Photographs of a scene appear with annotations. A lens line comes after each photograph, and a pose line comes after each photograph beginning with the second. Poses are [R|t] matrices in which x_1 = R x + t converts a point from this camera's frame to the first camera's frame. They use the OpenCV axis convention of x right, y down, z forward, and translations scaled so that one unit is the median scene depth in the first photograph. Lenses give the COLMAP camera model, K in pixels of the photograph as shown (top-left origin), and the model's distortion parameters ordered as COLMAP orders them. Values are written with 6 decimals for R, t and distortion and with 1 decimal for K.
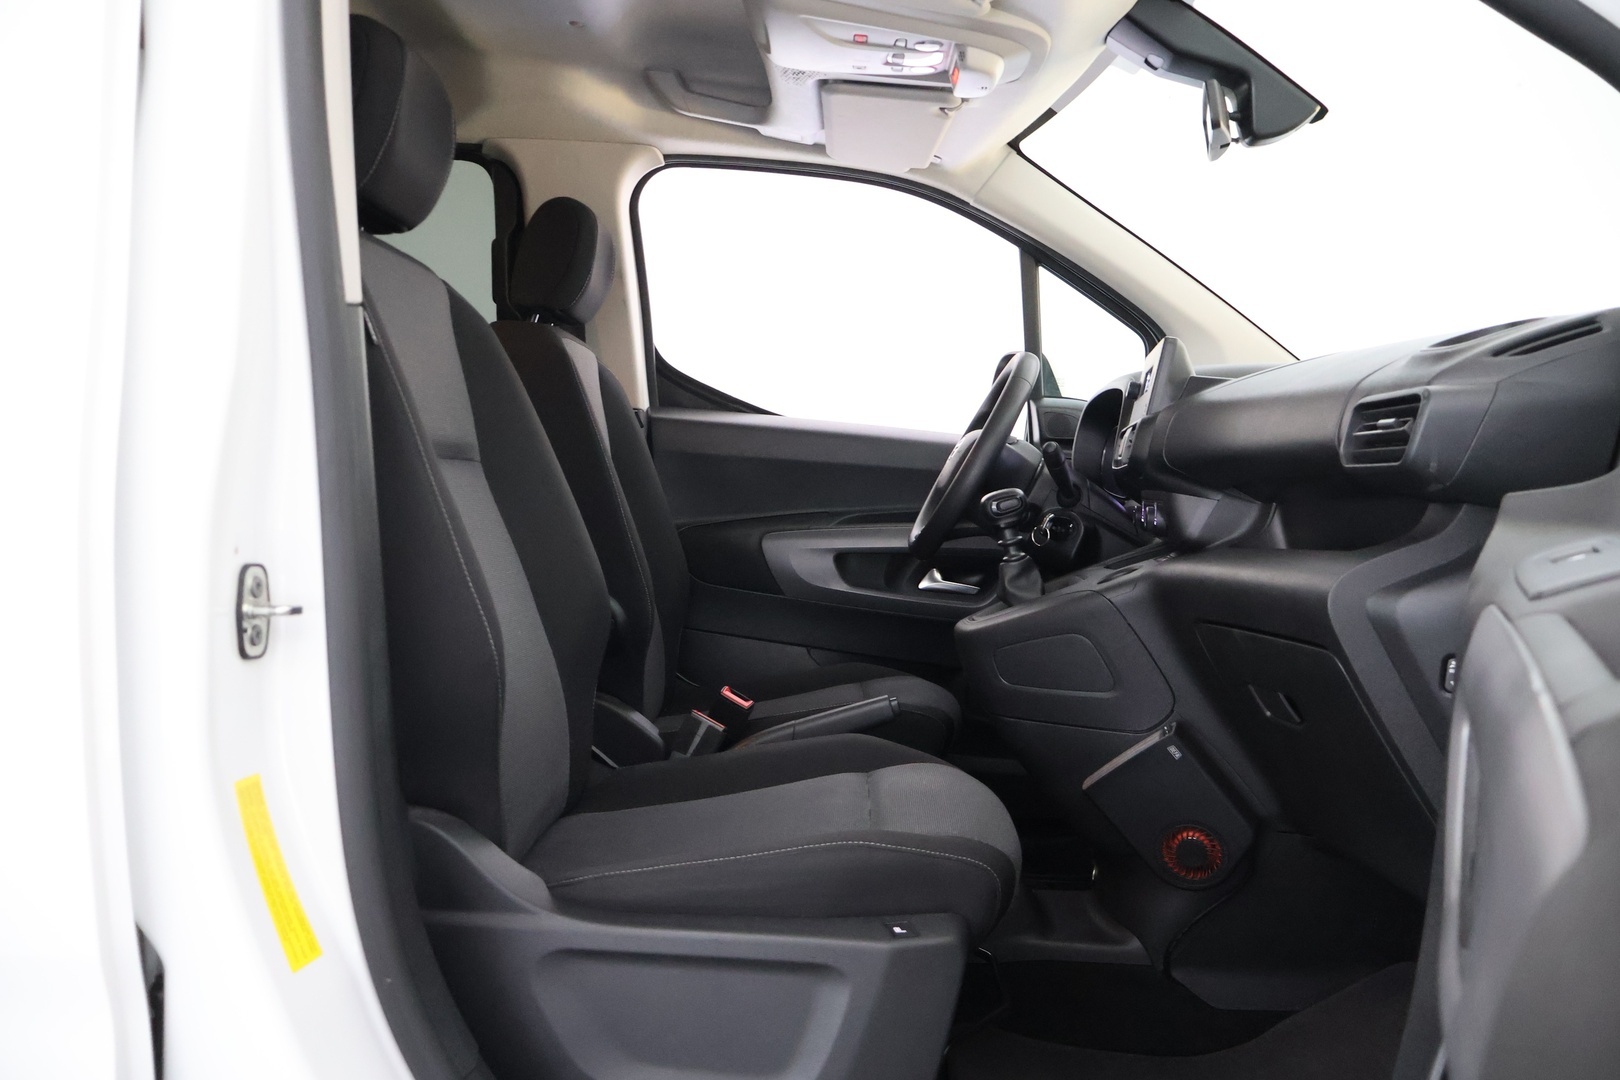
lens RADIAL K [[1338.5, 0, 810.0], [0, 1338.5, 540.0], [0, 0, 1]] dist [-0.035373, 0.001792]
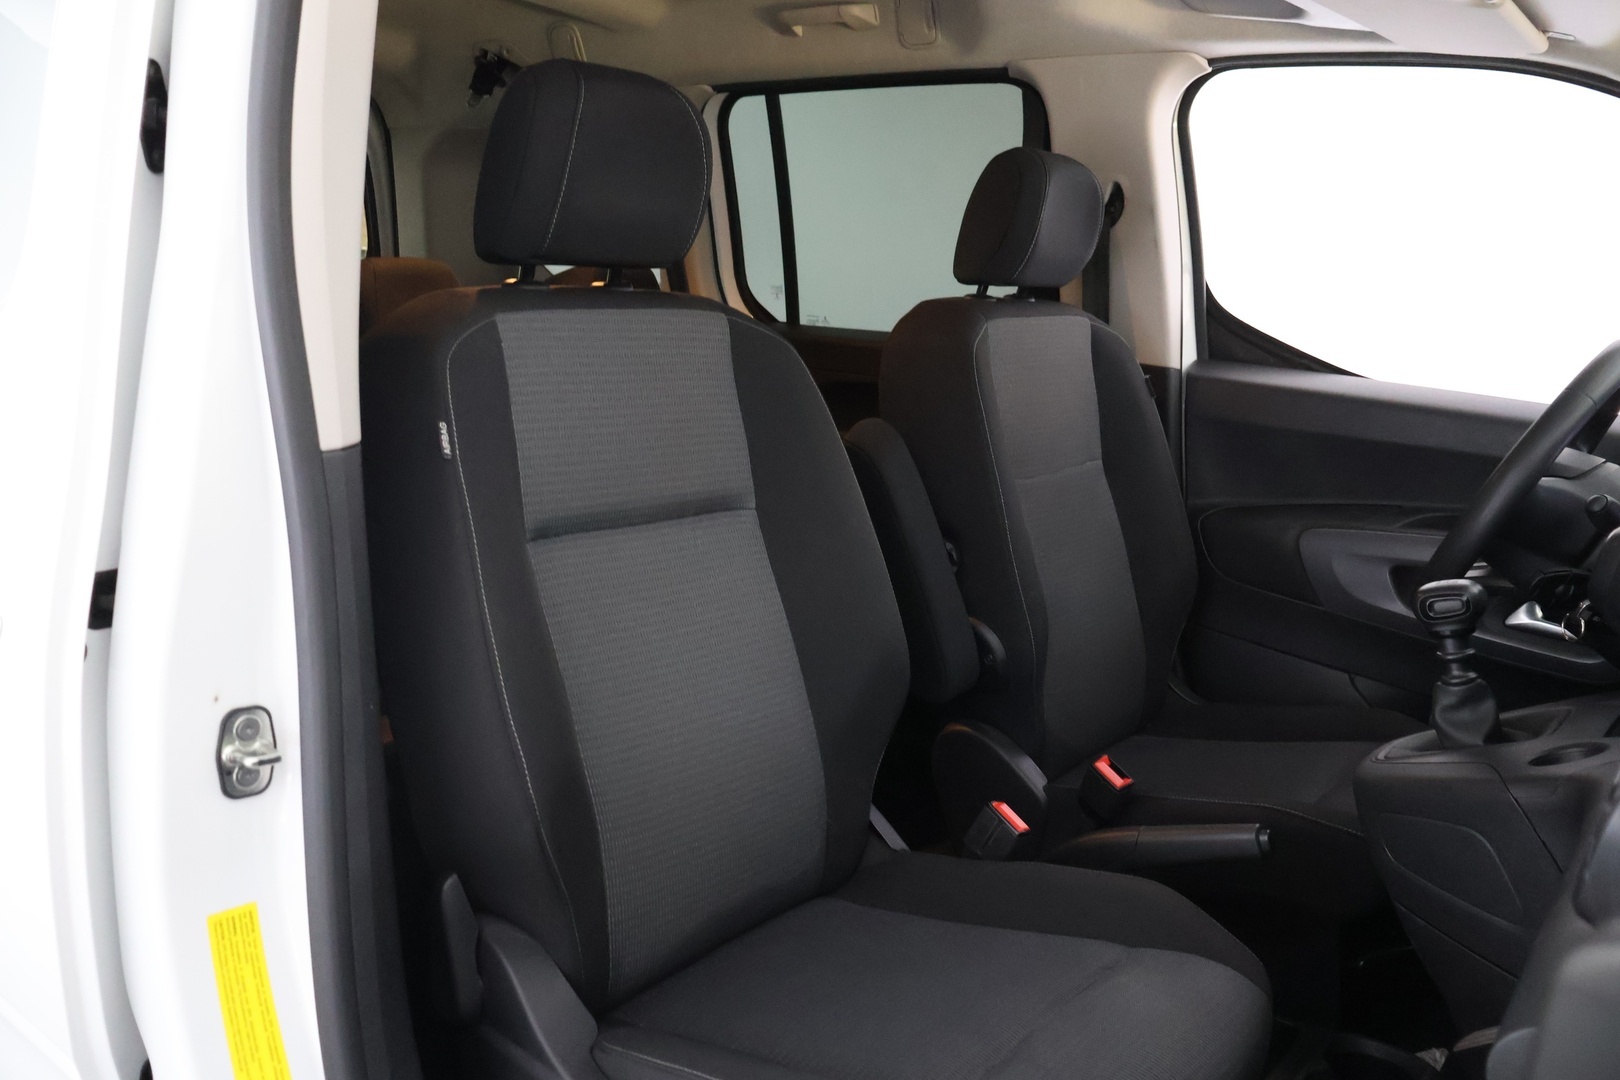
lens RADIAL K [[1338.5, 0, 810.0], [0, 1338.5, 540.0], [0, 0, 1]] dist [-0.035373, 0.001792]
pose [[0.793438, 0.112247, -0.598212, 0.215344], [-0.029145, 0.988727, 0.146866, -0.111700], [0.607953, -0.099094, 0.787765, 0.188162]]
